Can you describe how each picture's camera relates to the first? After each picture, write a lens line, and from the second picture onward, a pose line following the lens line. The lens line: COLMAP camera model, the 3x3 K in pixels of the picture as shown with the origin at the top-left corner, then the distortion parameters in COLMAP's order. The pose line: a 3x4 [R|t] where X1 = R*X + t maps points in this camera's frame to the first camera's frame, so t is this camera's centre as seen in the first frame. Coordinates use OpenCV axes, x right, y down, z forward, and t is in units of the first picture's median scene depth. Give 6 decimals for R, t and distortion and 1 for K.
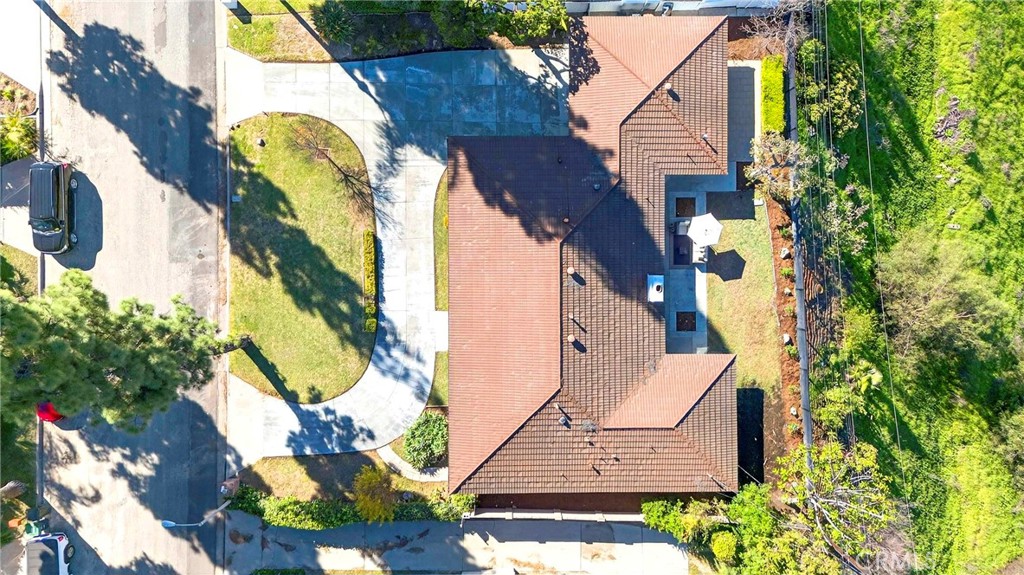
lens RADIAL K [[720.0, 0, 509.6], [0, 720.0, 288.6], [0, 0, 1]] dist [0.078599, -0.032513]
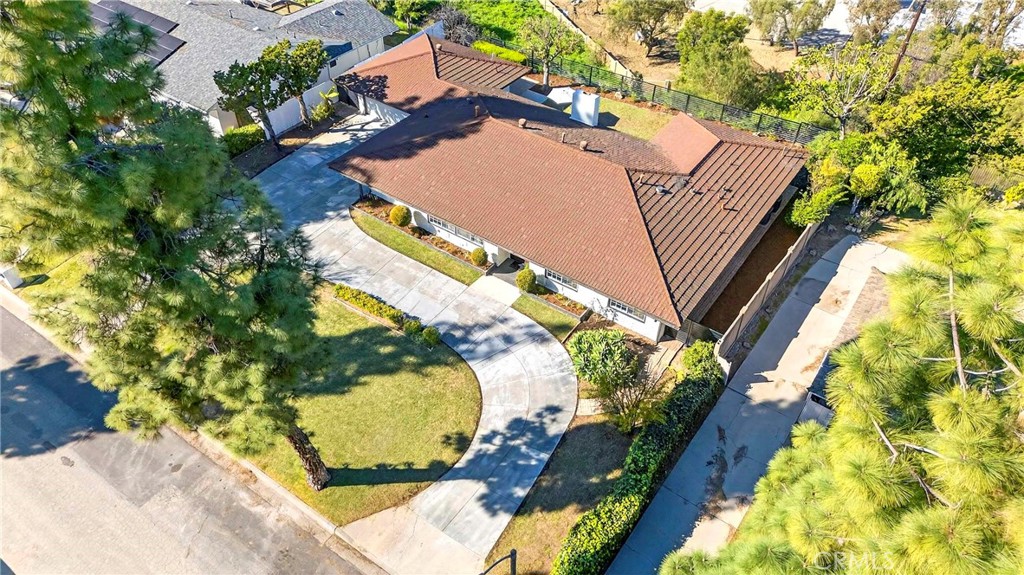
lens RADIAL K [[720.0, 0, 513.2], [0, 720.0, 290.2], [0, 0, 1]] dist [0.078599, -0.032513]
pose [[0.579801, -0.563339, 0.588626, -0.550472], [0.814758, 0.401749, -0.418052, 0.410178], [-0.000975, 0.721975, 0.691919, 0.445104]]
